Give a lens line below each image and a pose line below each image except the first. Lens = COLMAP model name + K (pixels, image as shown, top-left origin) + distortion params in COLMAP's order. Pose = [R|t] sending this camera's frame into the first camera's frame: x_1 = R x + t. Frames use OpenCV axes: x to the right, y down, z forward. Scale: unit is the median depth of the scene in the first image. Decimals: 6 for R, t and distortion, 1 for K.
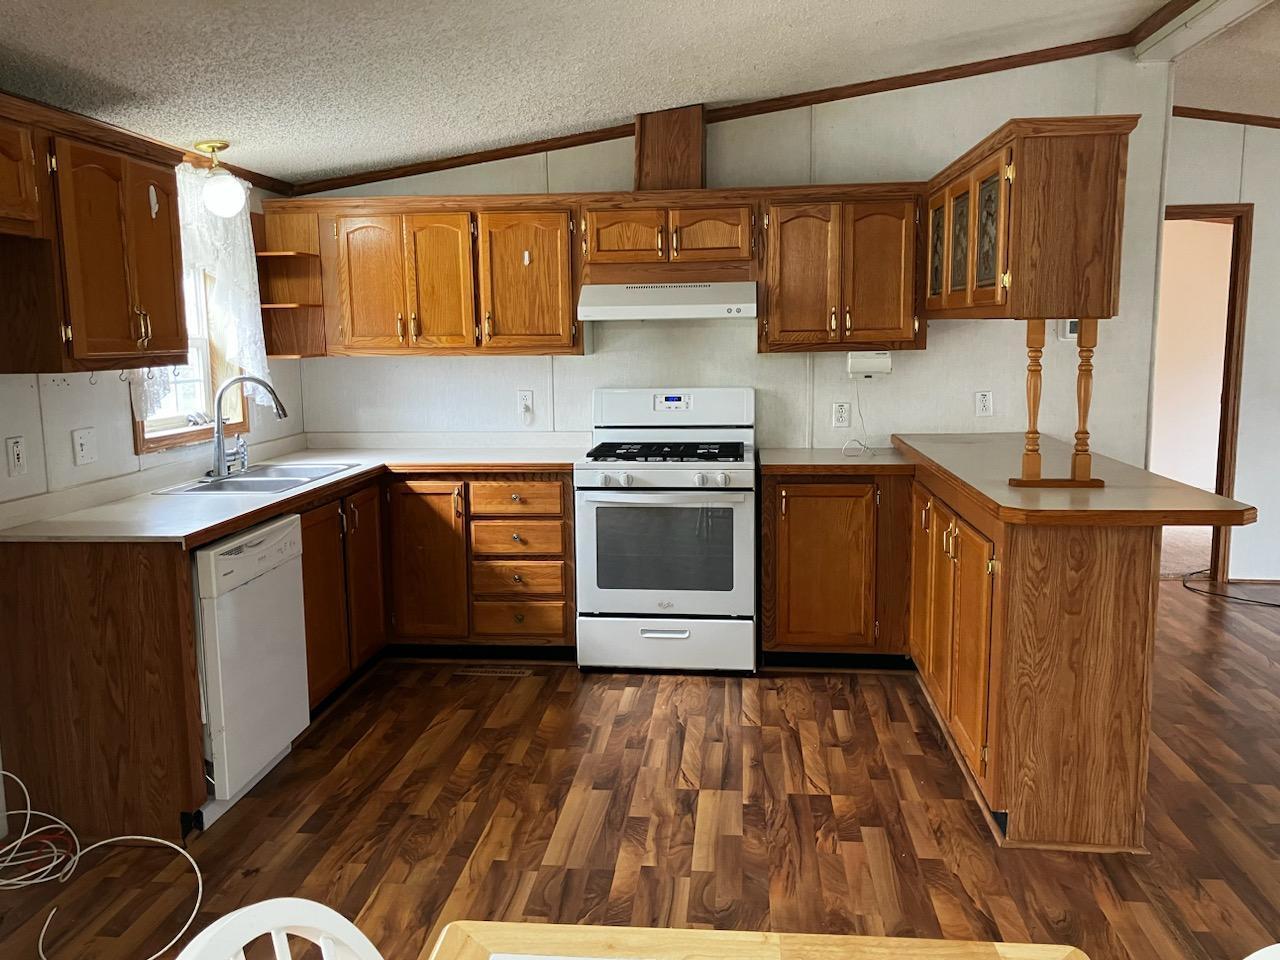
lens RADIAL K [[1061.6, 0, 638.2], [0, 1061.6, 491.0], [0, 0, 1]] dist [0.024363, -0.026891]
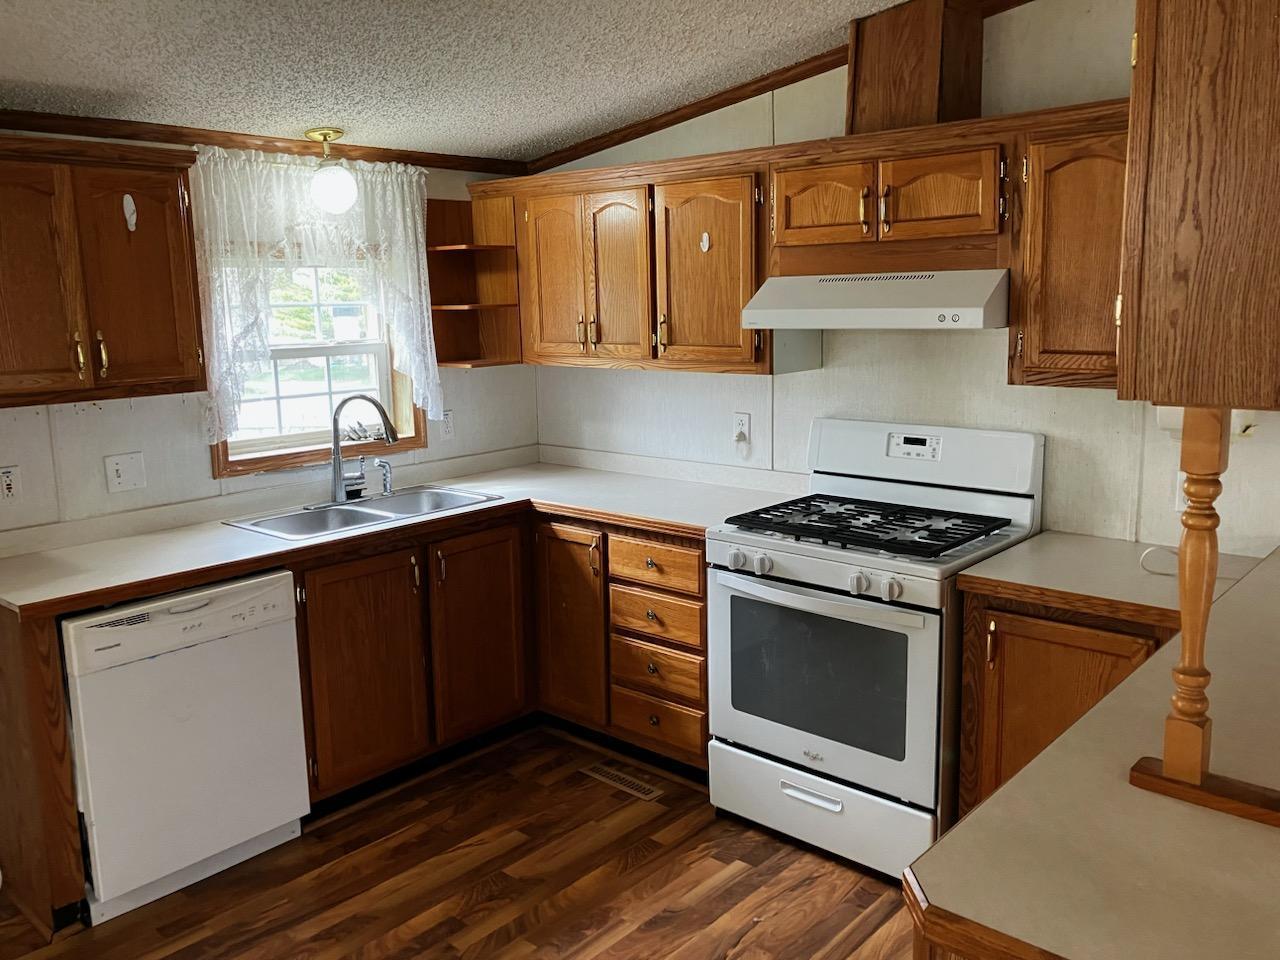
lens RADIAL K [[1061.6, 0, 637.4], [0, 1061.6, 466.1], [0, 0, 1]] dist [0.024363, -0.026891]
pose [[0.804325, 0.092218, -0.586990, 0.310549], [-0.076094, 0.995735, 0.052165, -0.100409], [0.589297, 0.002709, 0.807912, 0.381416]]
